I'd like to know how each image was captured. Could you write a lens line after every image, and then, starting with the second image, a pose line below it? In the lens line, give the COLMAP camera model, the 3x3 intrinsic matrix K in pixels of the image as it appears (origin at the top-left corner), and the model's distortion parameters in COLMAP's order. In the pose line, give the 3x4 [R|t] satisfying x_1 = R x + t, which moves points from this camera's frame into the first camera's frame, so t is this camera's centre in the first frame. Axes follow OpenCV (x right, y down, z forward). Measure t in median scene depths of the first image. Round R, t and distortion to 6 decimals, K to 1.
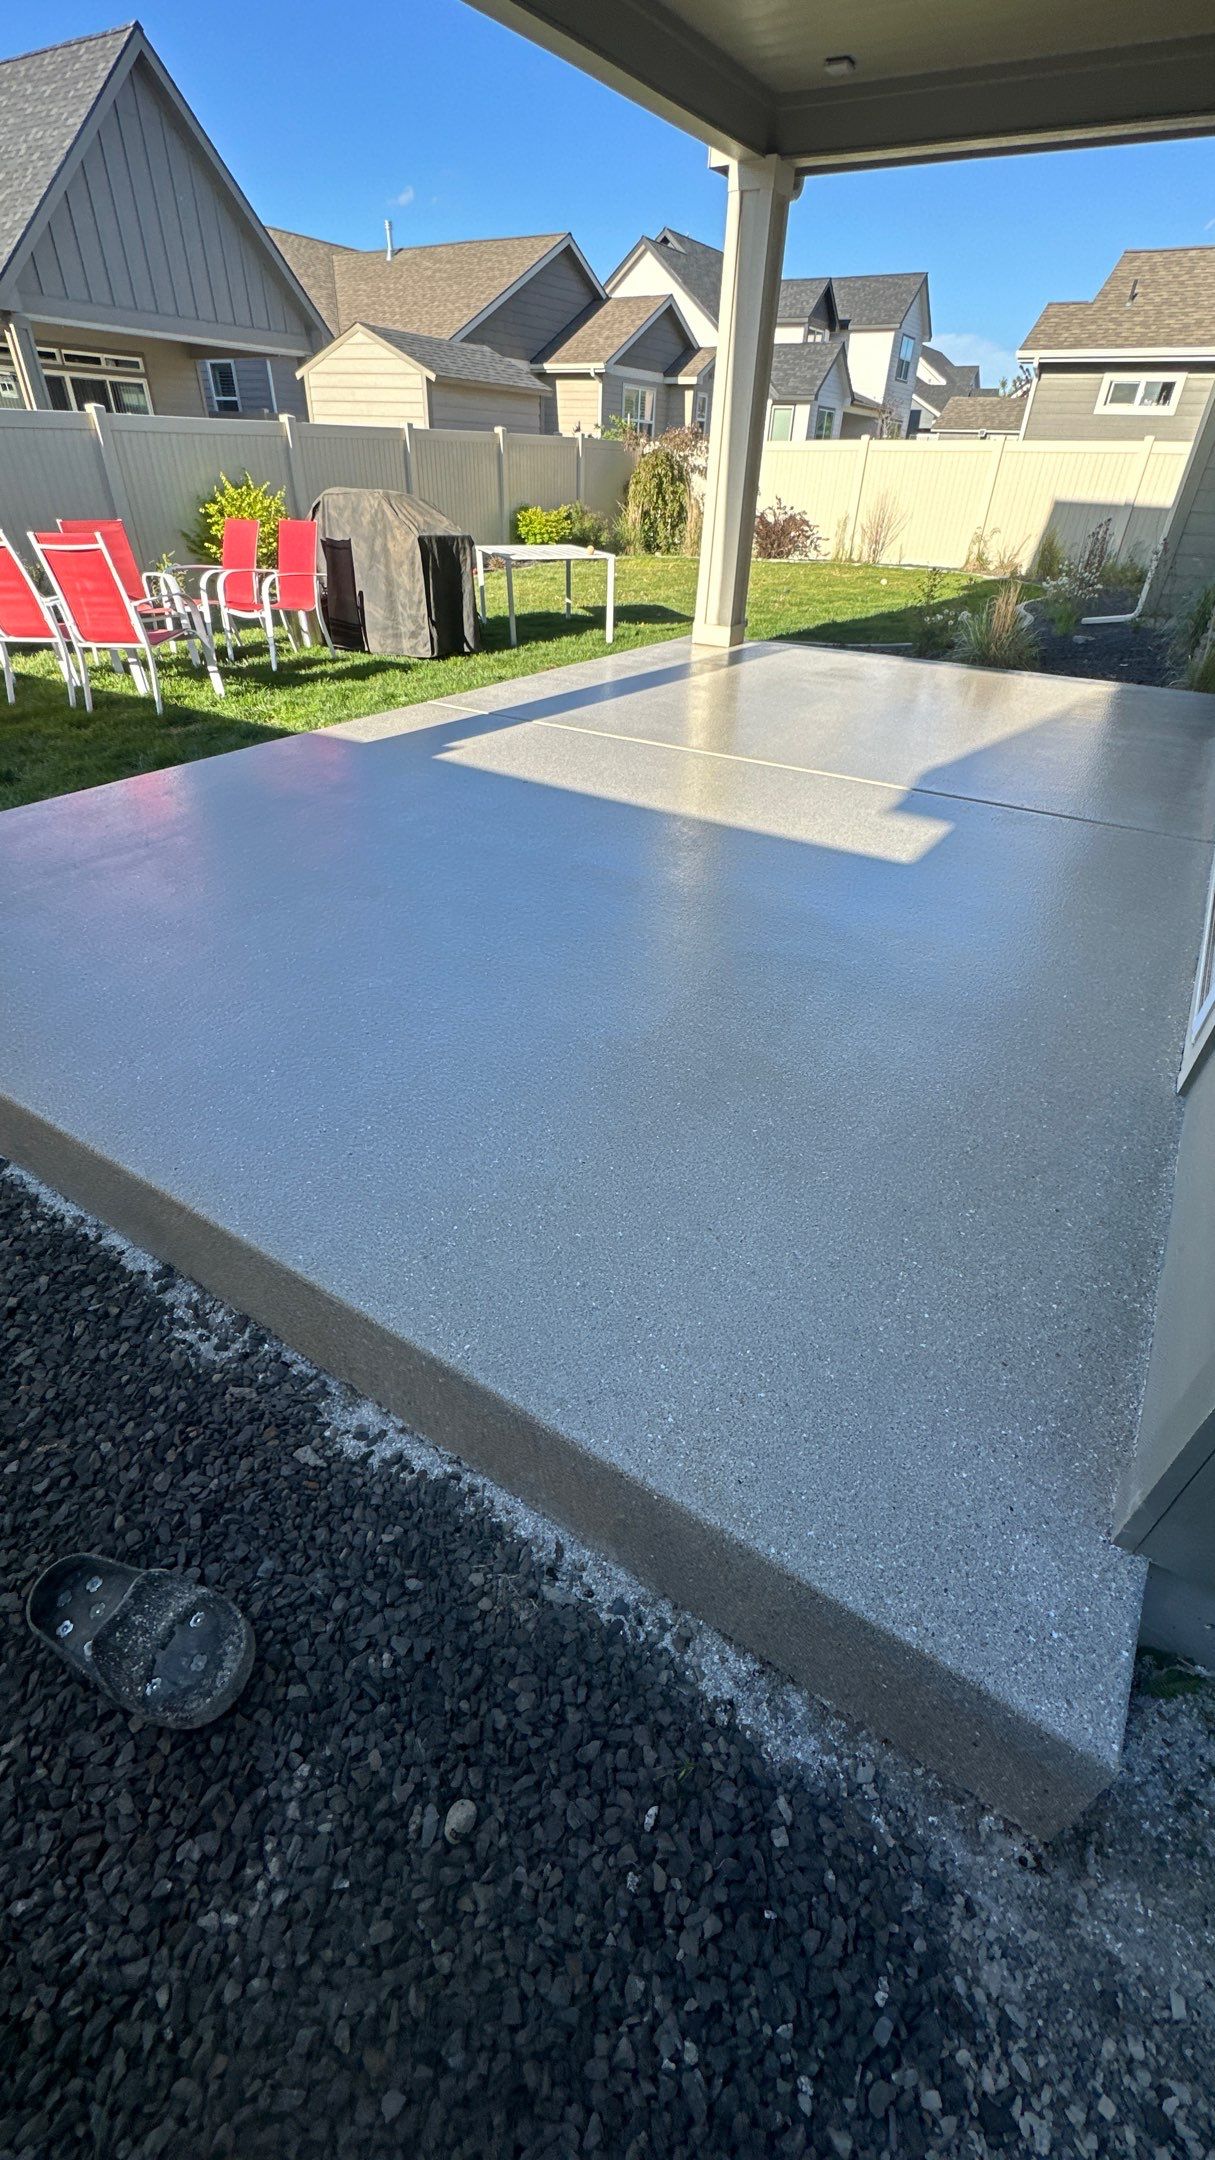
lens RADIAL K [[871.9, 0, 610.9], [0, 871.9, 1081.4], [0, 0, 1]] dist [0.000599, -0.000162]
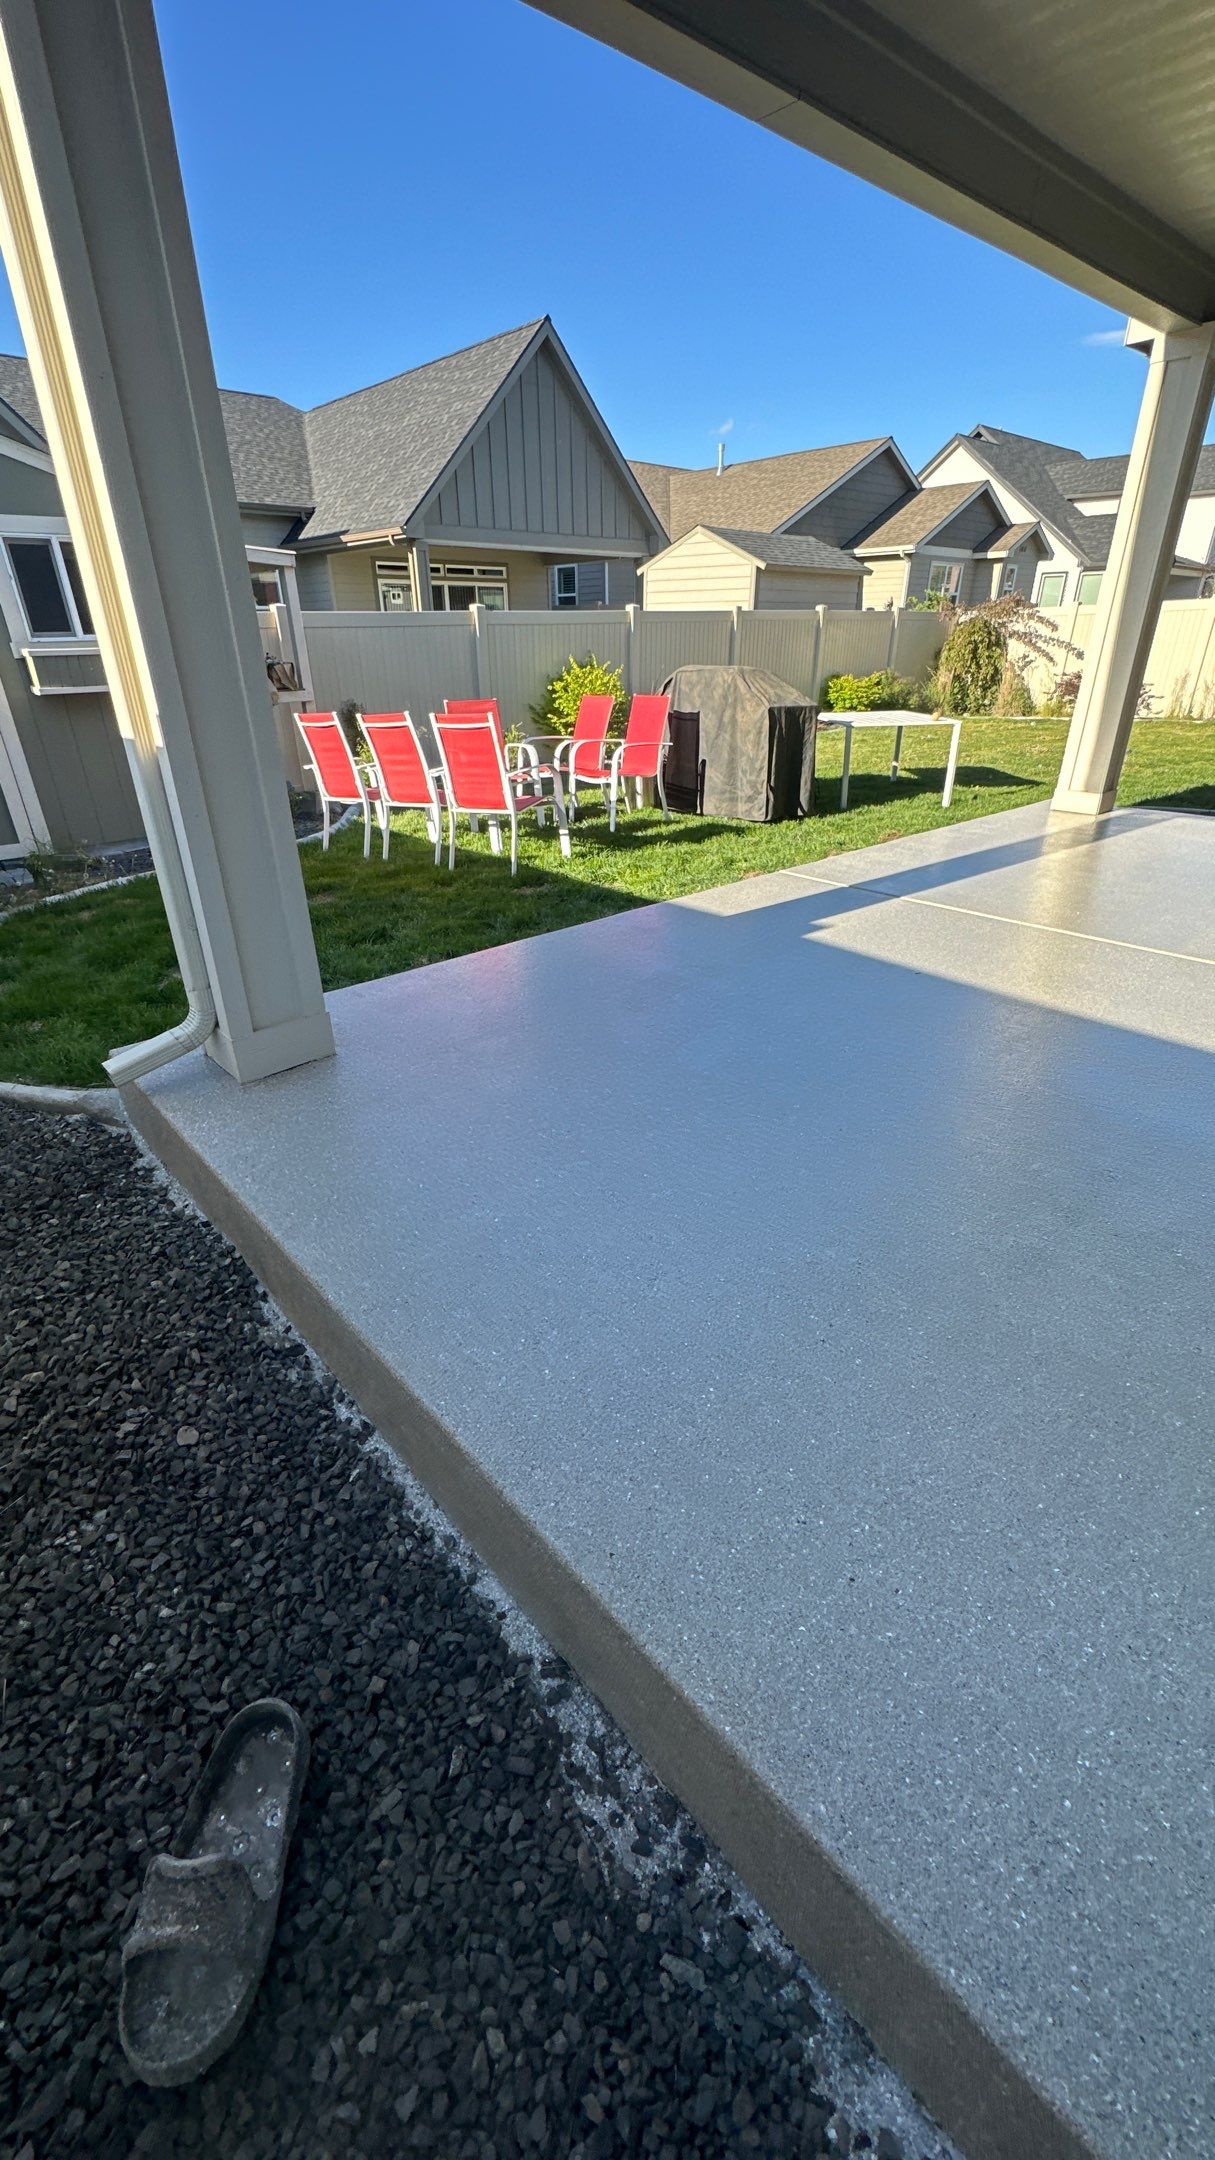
lens RADIAL K [[871.9, 0, 611.3], [0, 871.9, 1081.0], [0, 0, 1]] dist [0.000599, -0.000162]
pose [[0.960508, 0.093145, -0.262200, -0.089612], [-0.130476, 0.983057, -0.128743, -0.049827], [0.245765, 0.157869, 0.956387, 0.064177]]
